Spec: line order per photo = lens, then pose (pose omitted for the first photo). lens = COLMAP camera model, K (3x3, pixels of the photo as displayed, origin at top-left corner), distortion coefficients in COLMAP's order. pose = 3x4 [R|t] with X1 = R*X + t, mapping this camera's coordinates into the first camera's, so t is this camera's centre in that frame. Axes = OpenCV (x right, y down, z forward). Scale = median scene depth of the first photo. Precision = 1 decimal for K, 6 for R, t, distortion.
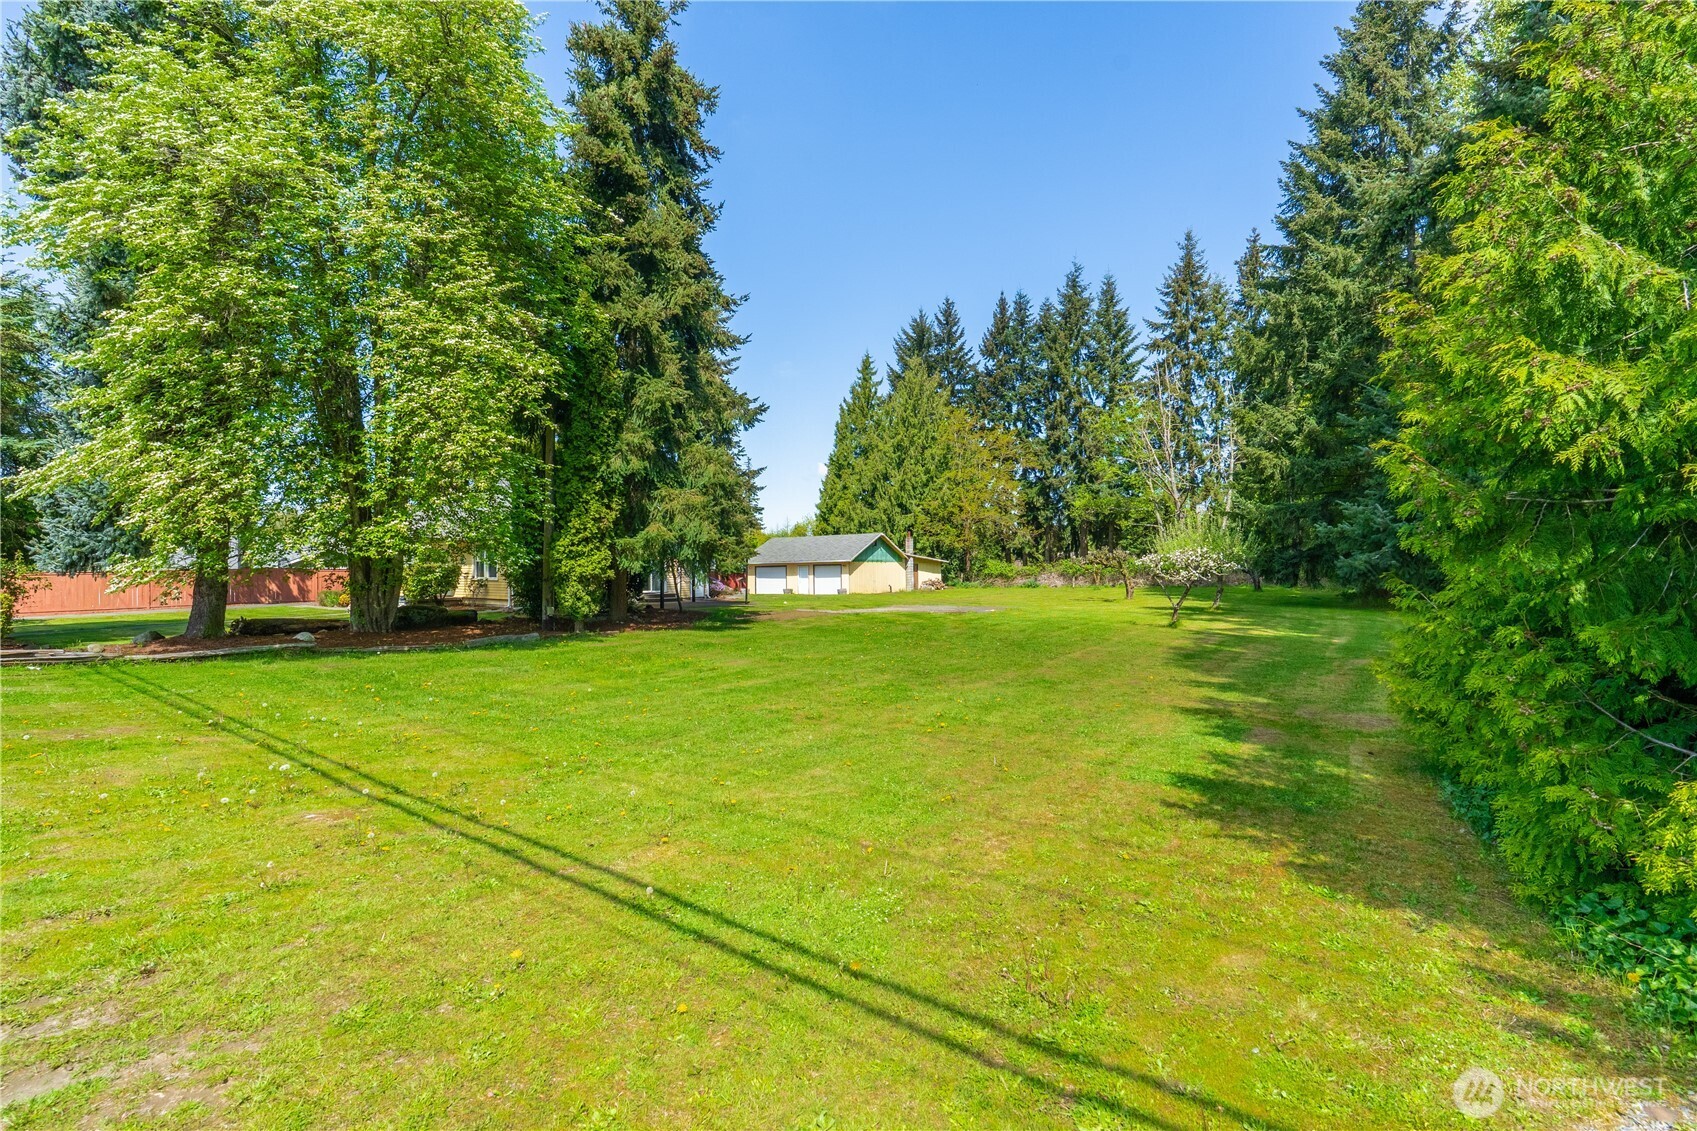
lens RADIAL K [[784.4, 0, 847.9], [0, 784.4, 562.8], [0, 0, 1]] dist [-0.008392, 0.001416]
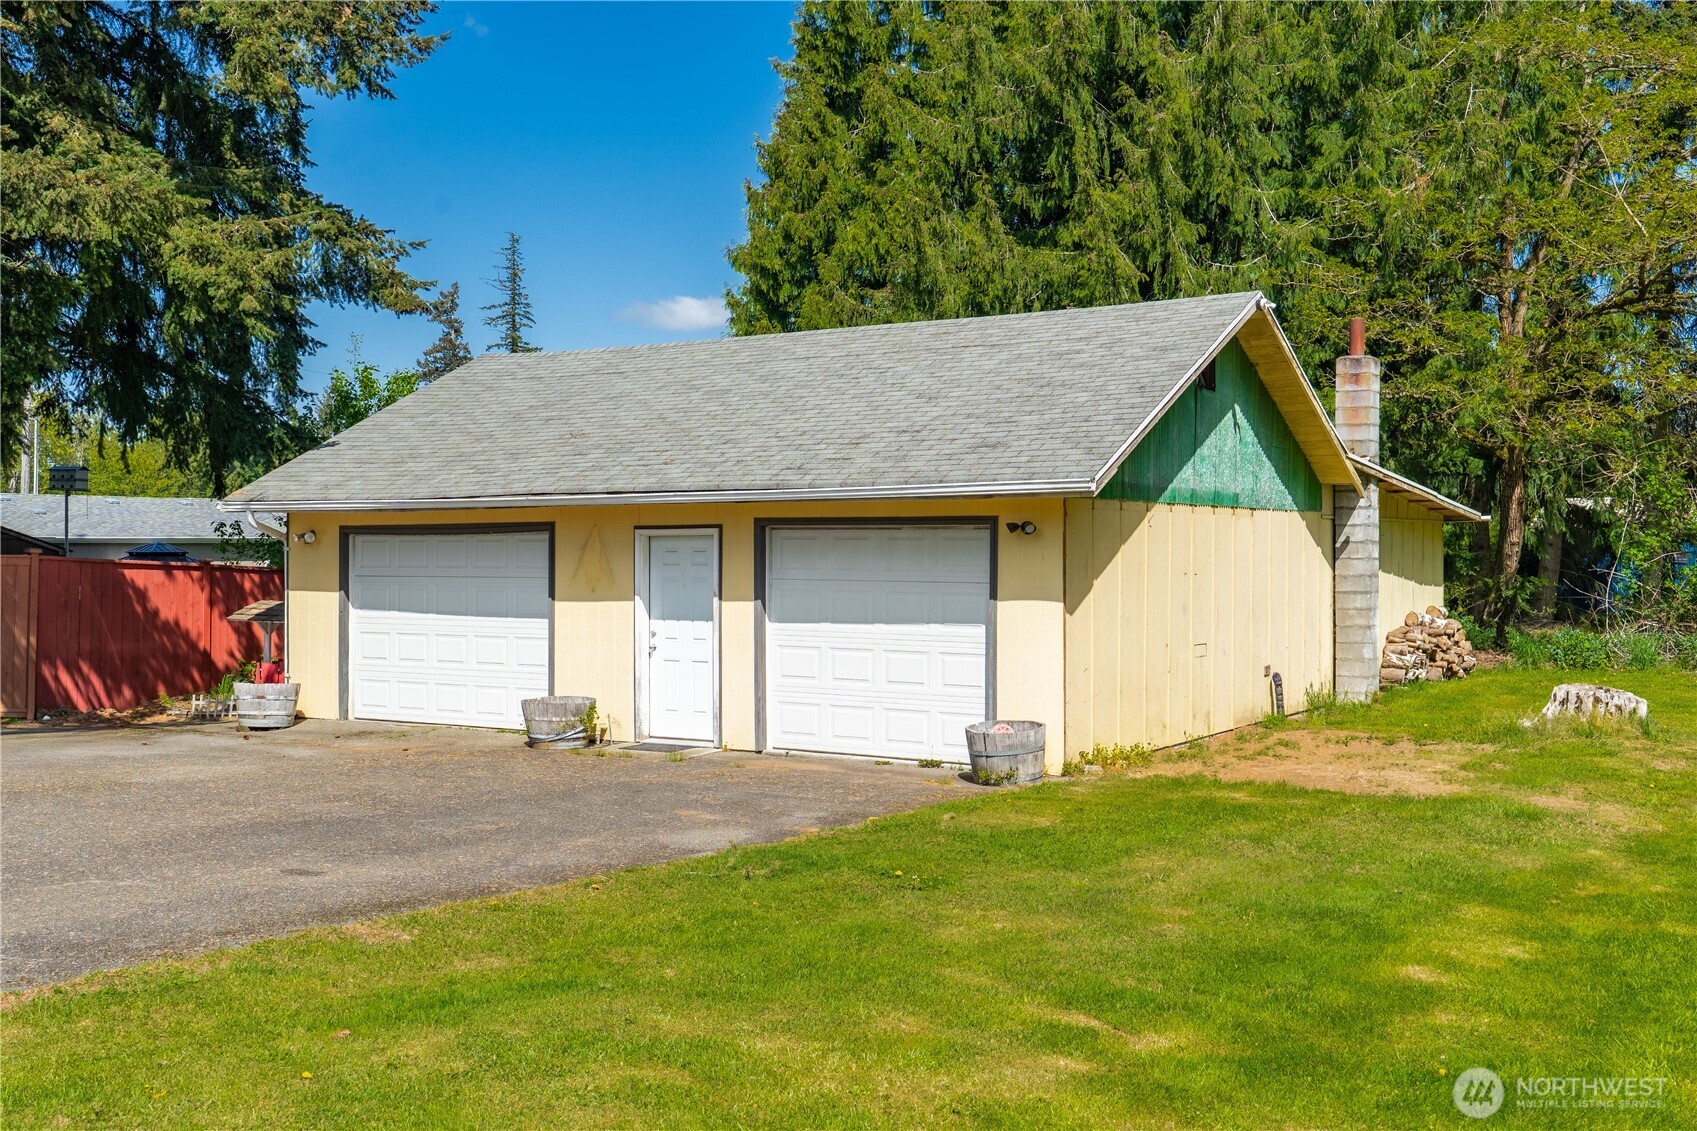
lens RADIAL K [[1712.6, 0, 847.5], [0, 1712.6, 561.8], [0, 0, 1]] dist [0.005539, 0.000000]
pose [[0.998530, 0.012894, 0.052641, -0.041493], [-0.013825, 0.999754, 0.017361, 0.004089], [-0.052404, -0.018063, 0.998463, 0.678378]]
